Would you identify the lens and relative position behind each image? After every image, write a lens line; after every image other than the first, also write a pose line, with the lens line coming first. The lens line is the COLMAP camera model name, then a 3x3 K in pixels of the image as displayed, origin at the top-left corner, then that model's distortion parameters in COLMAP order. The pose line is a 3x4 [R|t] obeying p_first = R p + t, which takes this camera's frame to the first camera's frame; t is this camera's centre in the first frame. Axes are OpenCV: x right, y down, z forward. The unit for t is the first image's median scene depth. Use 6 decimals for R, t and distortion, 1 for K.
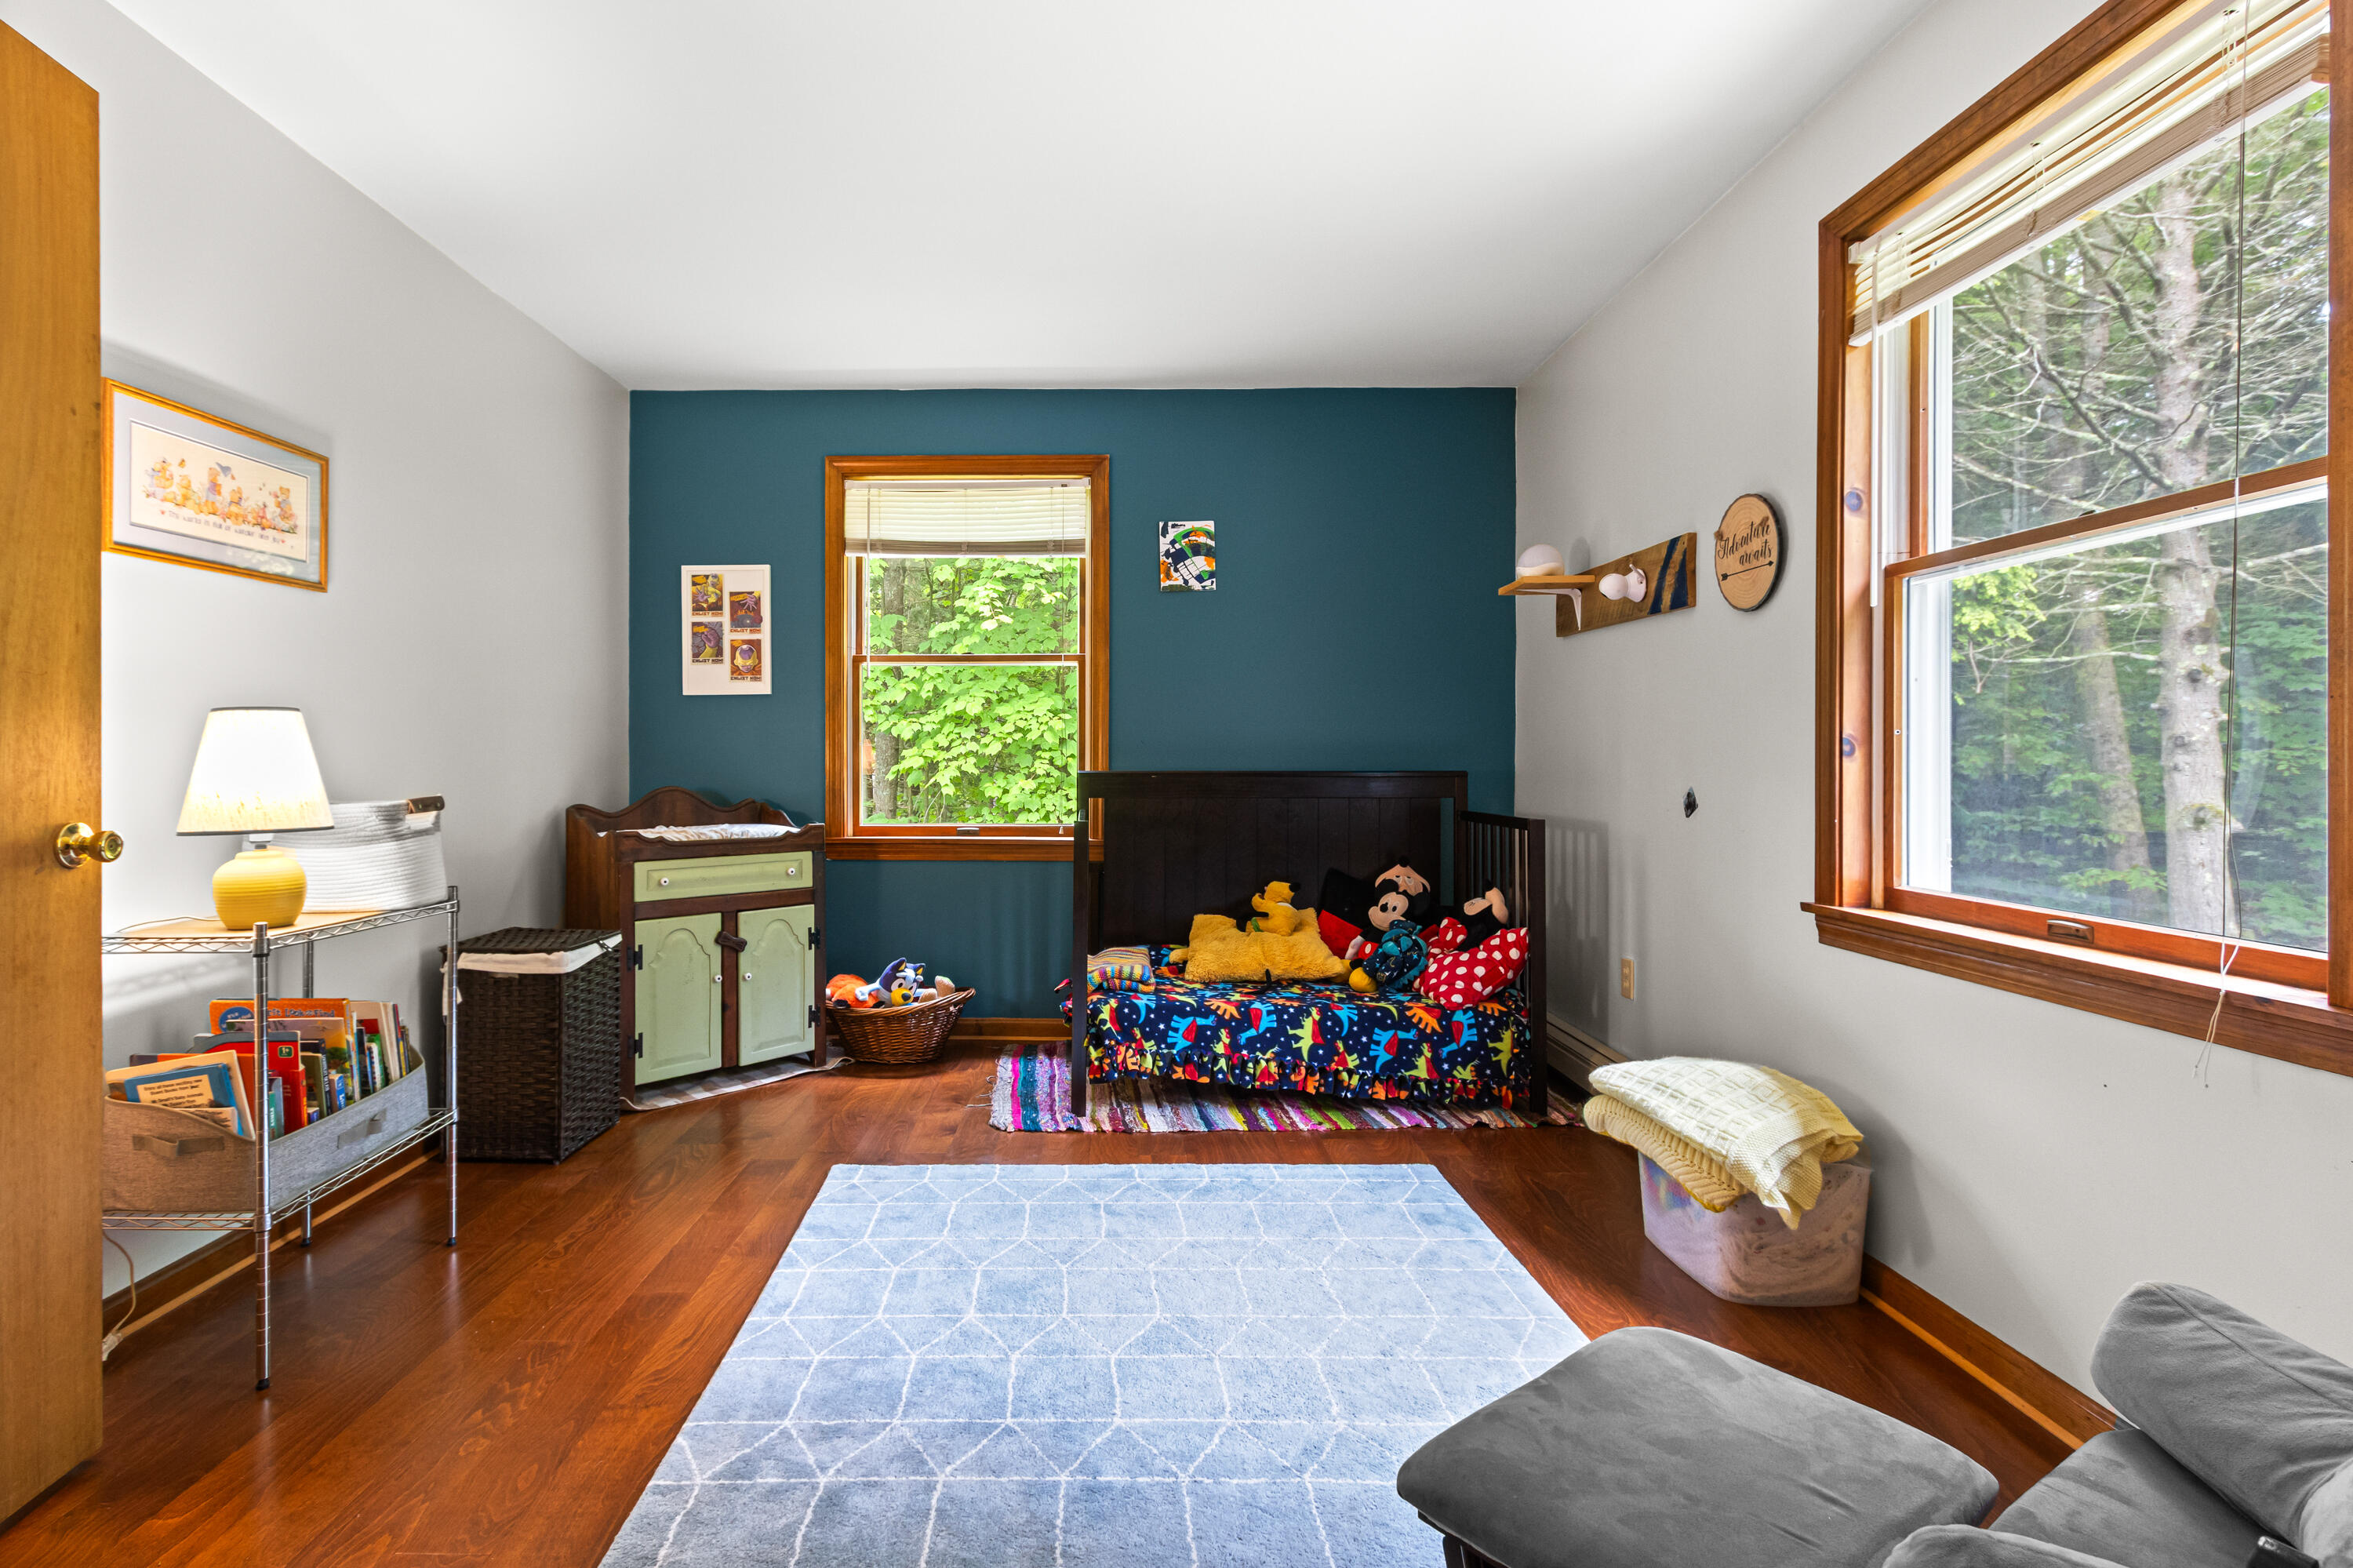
lens RADIAL K [[1179.9, 0, 1099.8], [0, 1179.9, 759.1], [0, 0, 1]] dist [-0.000678, 0.000563]
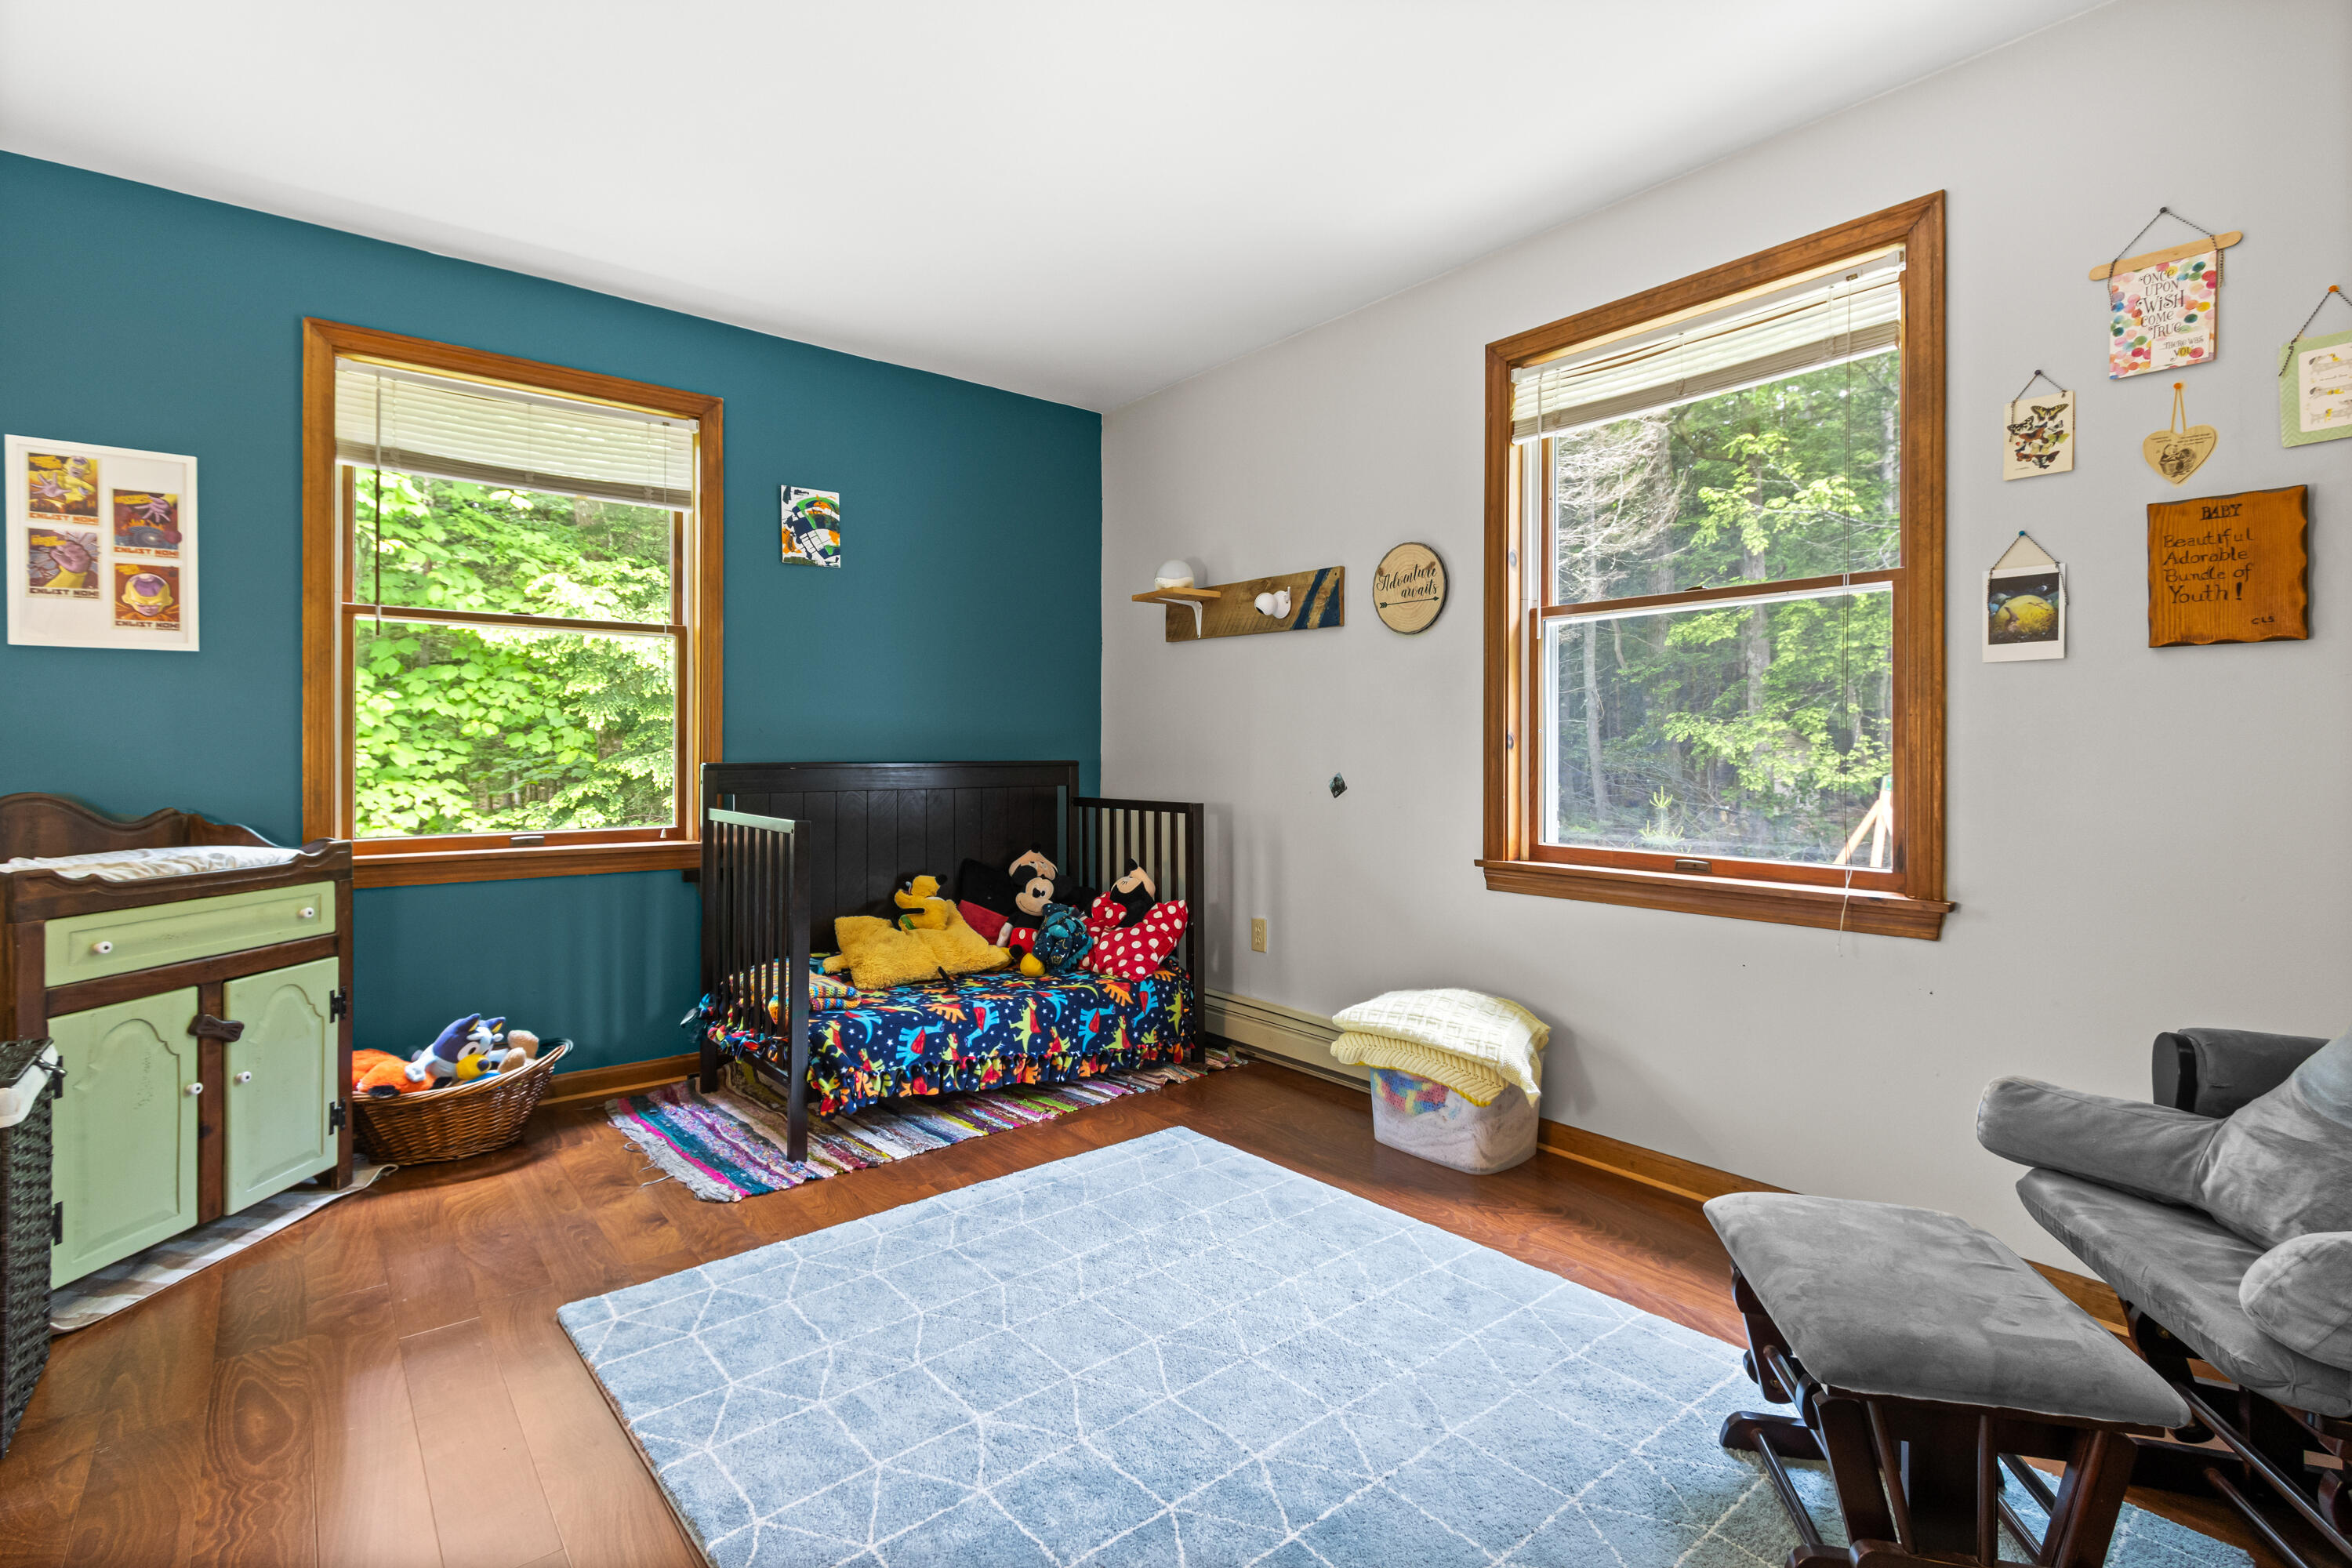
lens RADIAL K [[1105.3, 0, 1184.2], [0, 1105.3, 745.5], [0, 0, 1]] dist [0.002567, 0.000200]
pose [[0.760232, 0.003546, 0.649642, -0.330695], [-0.001739, 0.999993, -0.003422, -0.000465], [-0.649649, 0.001472, 0.760233, 0.202237]]
